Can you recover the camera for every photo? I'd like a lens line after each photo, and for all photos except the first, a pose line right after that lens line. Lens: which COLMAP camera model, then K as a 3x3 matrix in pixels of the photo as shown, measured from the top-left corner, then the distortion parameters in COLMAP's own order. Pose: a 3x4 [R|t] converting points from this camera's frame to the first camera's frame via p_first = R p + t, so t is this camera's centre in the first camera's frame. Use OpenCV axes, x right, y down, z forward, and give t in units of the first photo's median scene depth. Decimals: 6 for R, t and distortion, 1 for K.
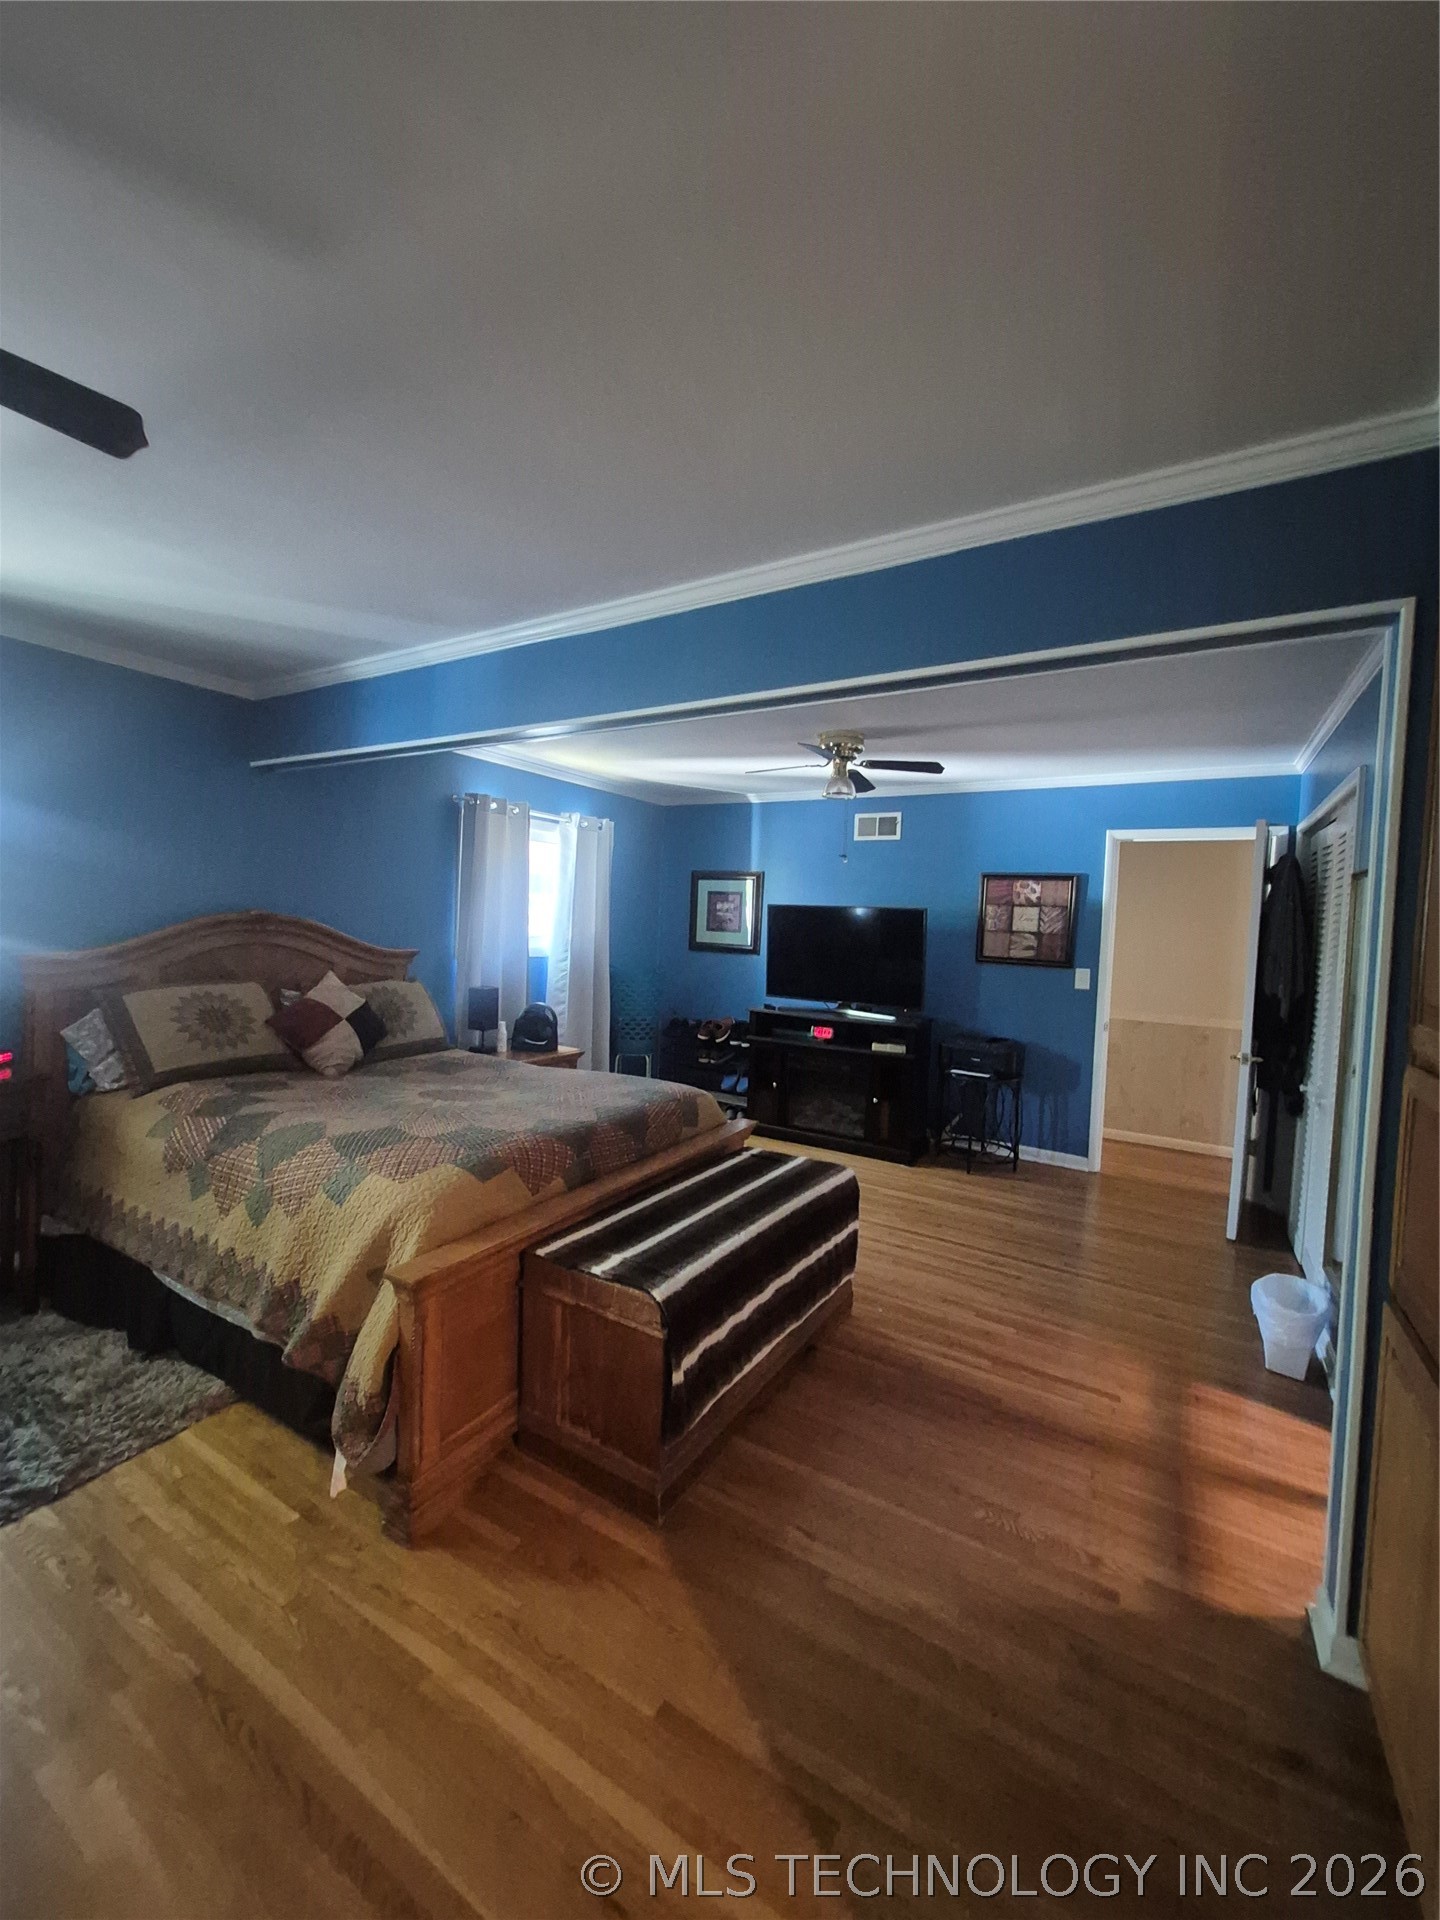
lens RADIAL K [[746.2, 0, 721.9], [0, 746.2, 951.0], [0, 0, 1]] dist [0.002110, -0.002008]
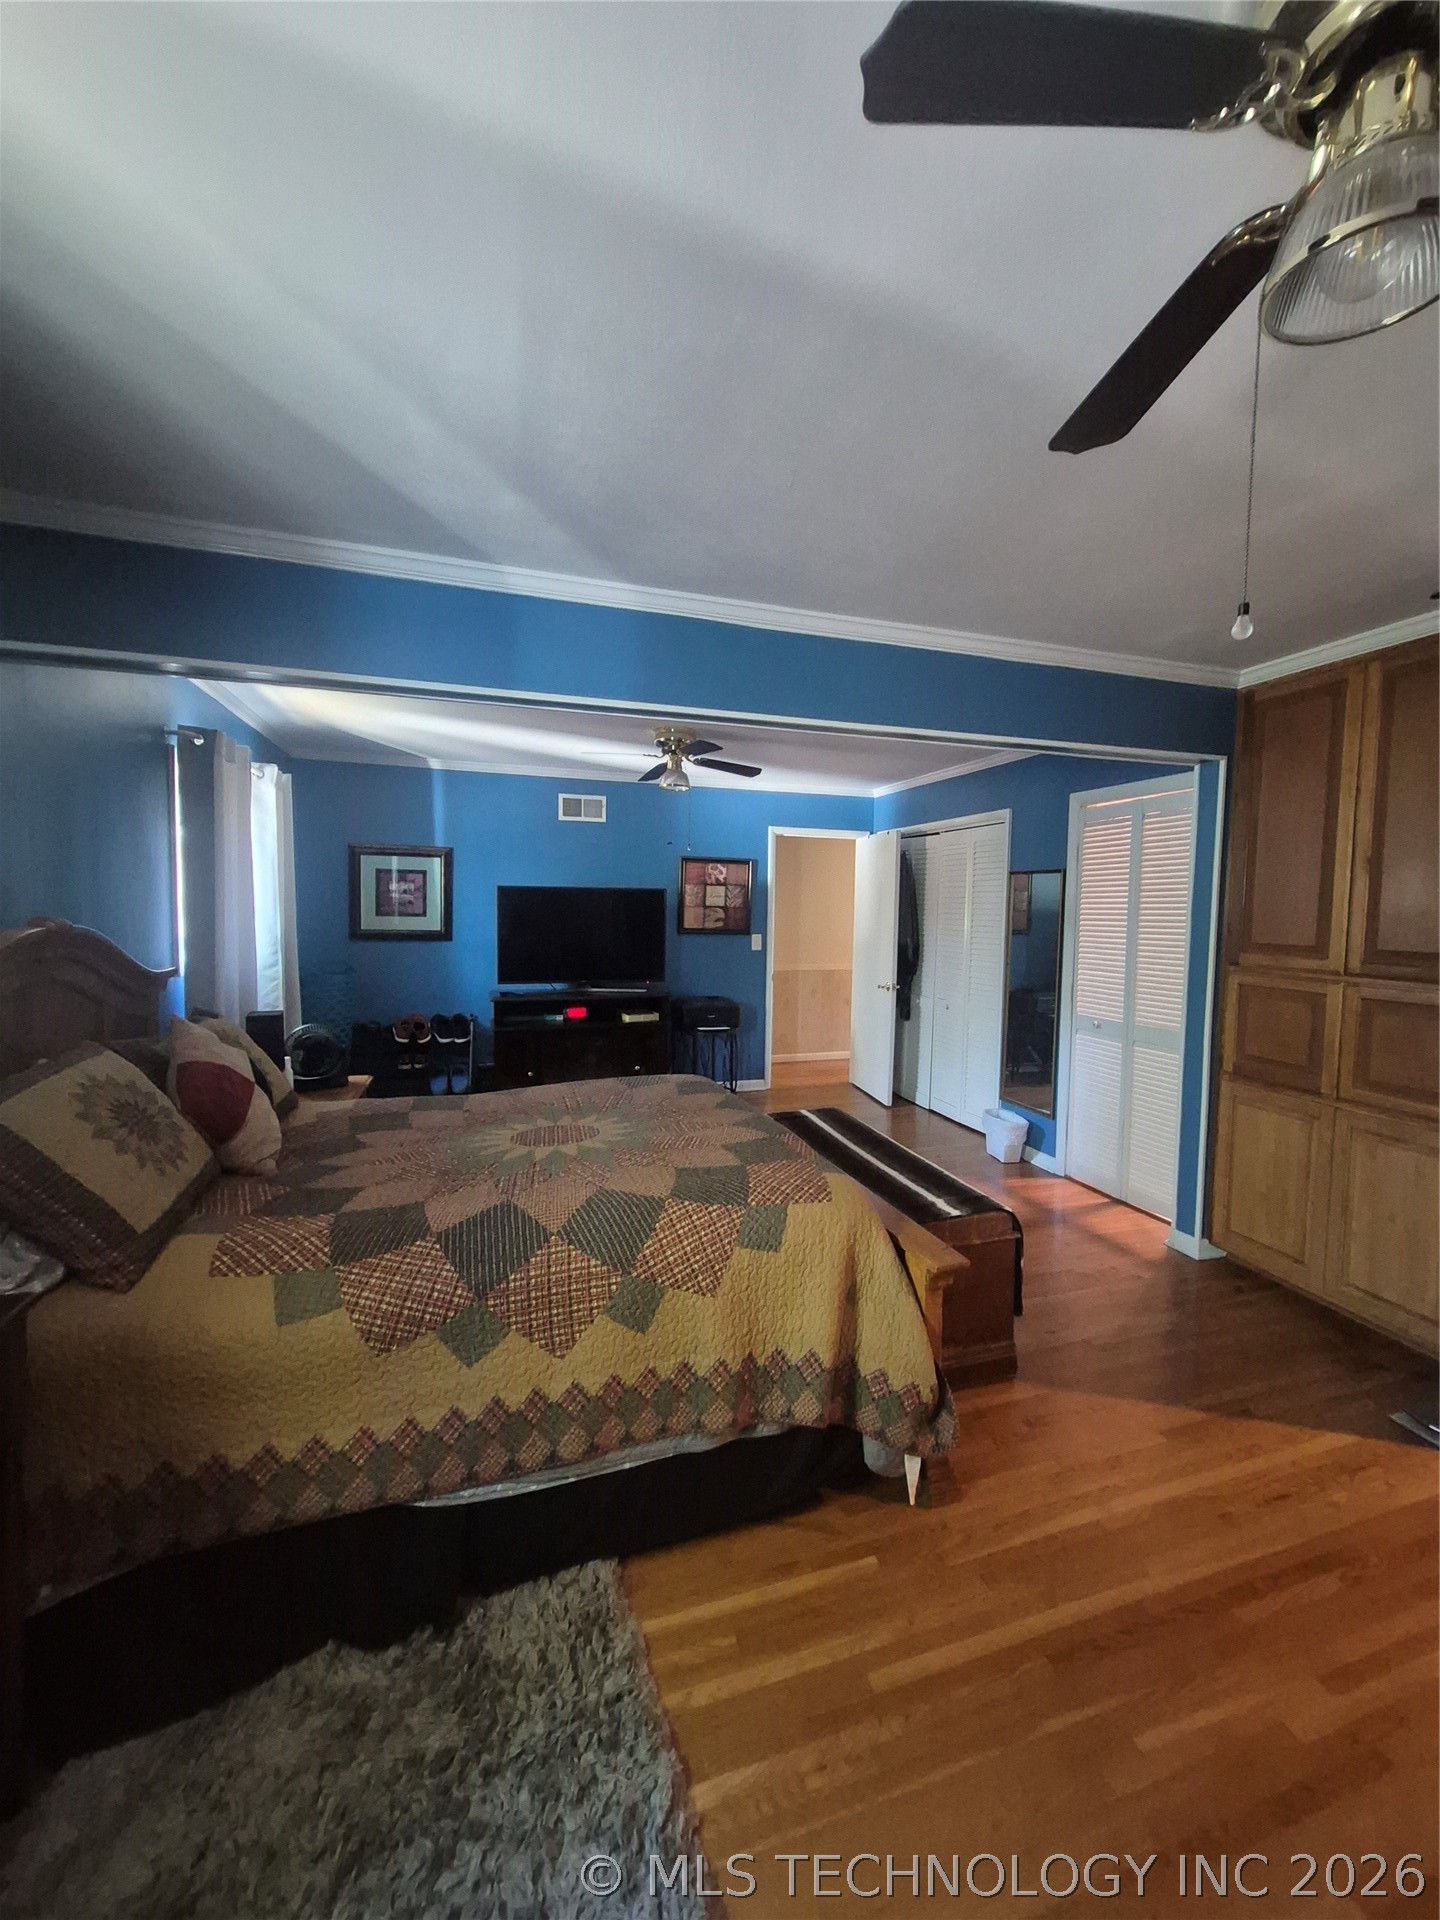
lens RADIAL K [[761.8, 0, 697.9], [0, 761.8, 951.5], [0, 0, 1]] dist [-0.000923, -0.000311]
pose [[0.660956, -0.077991, 0.746361, -0.930475], [0.043464, 0.996894, 0.065680, -0.061093], [-0.749165, -0.010972, 0.662292, 0.356049]]
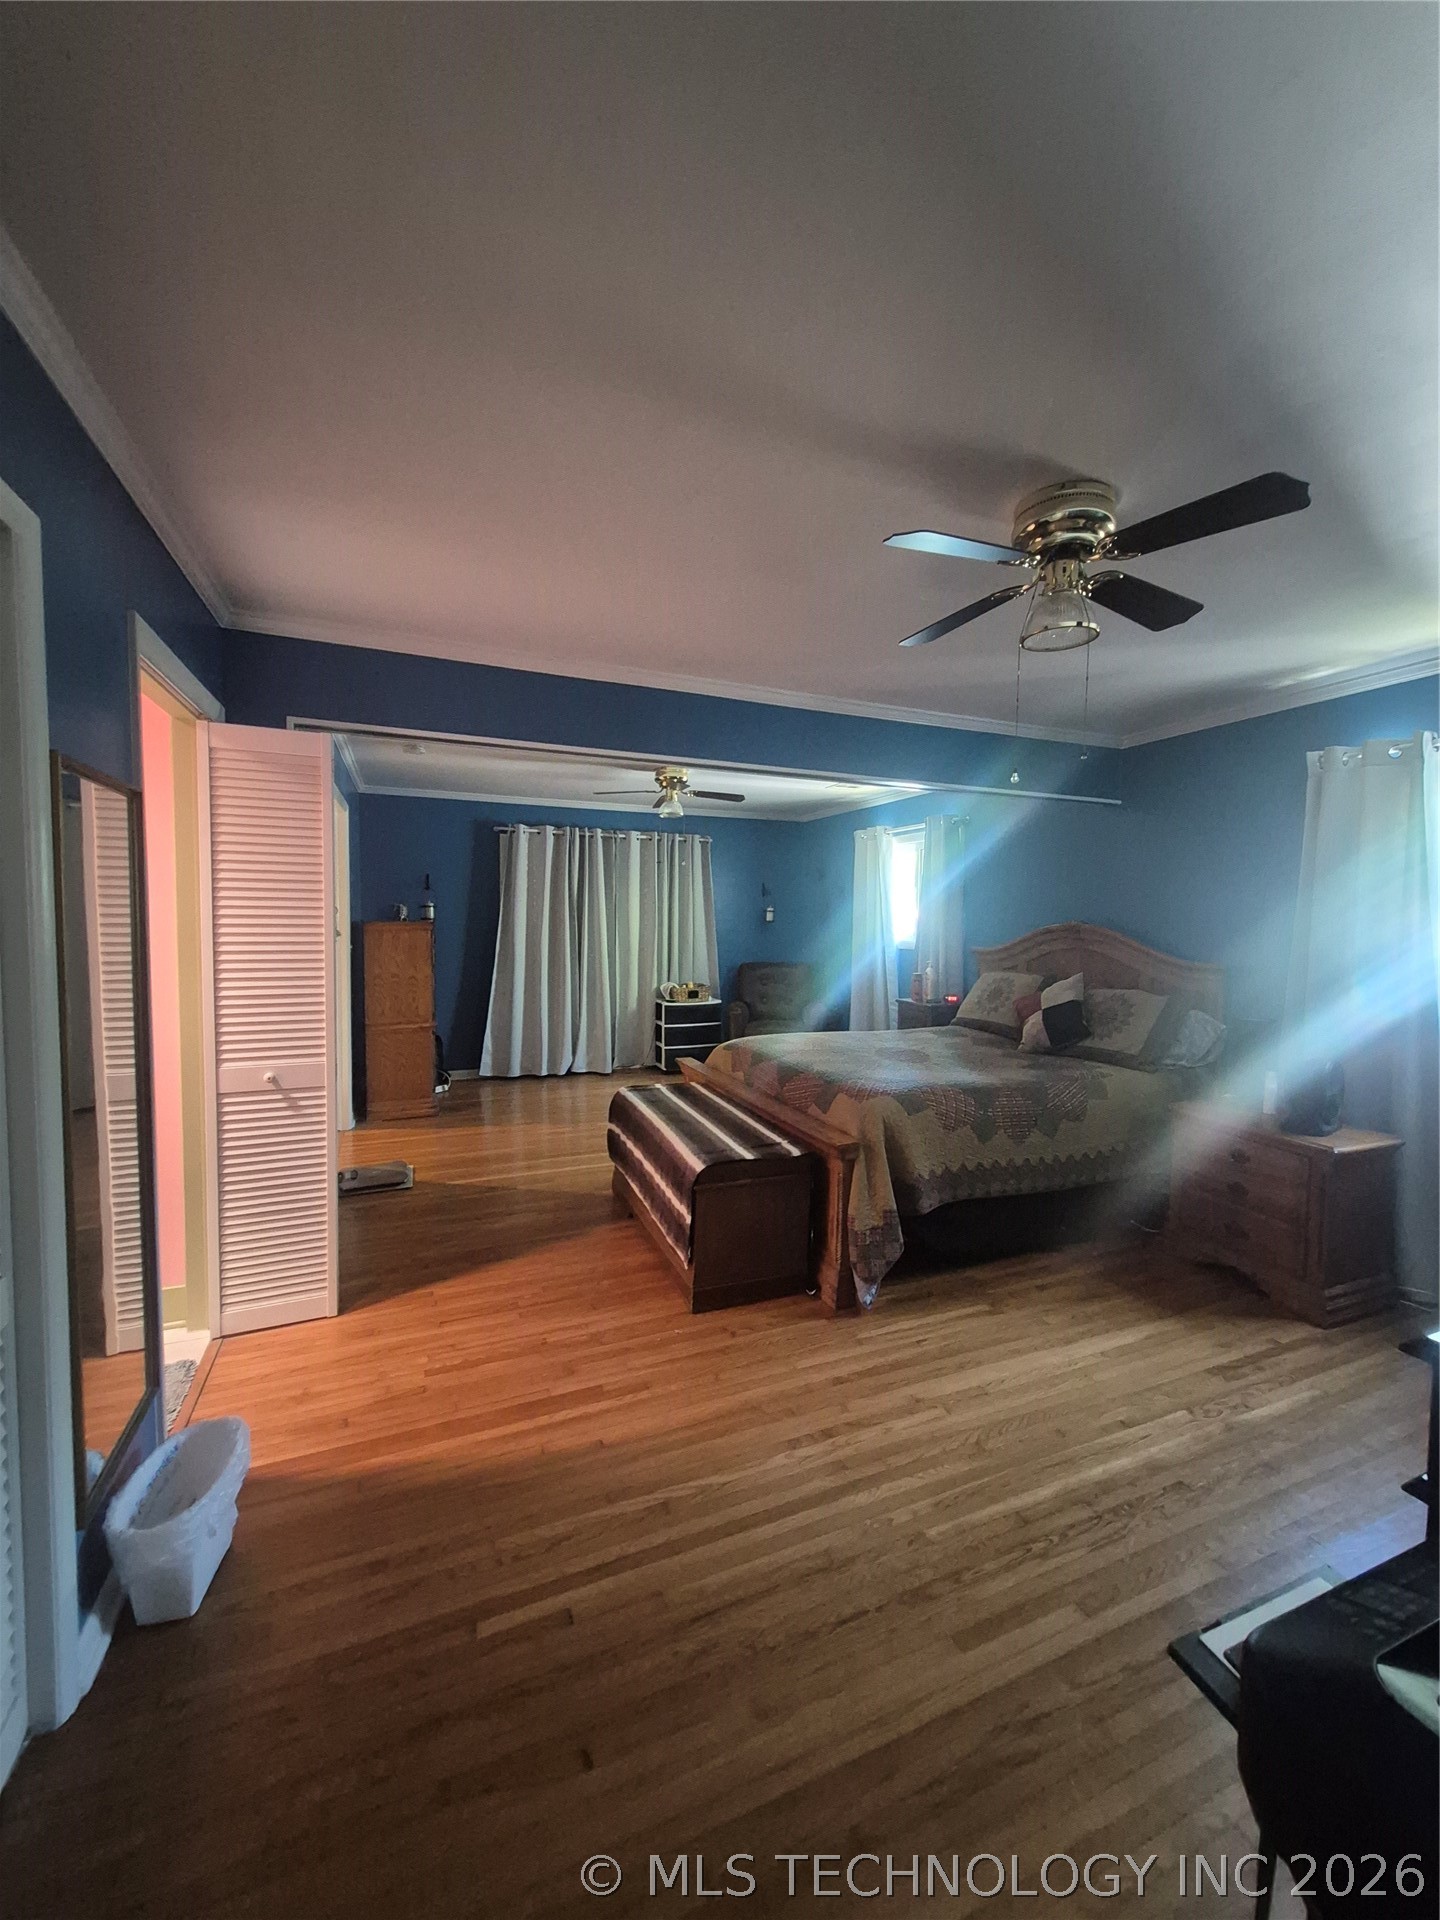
lens RADIAL K [[746.2, 0, 721.9], [0, 746.2, 951.0], [0, 0, 1]] dist [0.002110, -0.002008]
pose [[-0.599681, -0.004652, -0.800226, 0.923756], [-0.062969, 0.997157, 0.041391, -0.024152], [0.797758, 0.075210, -0.598269, 1.572714]]
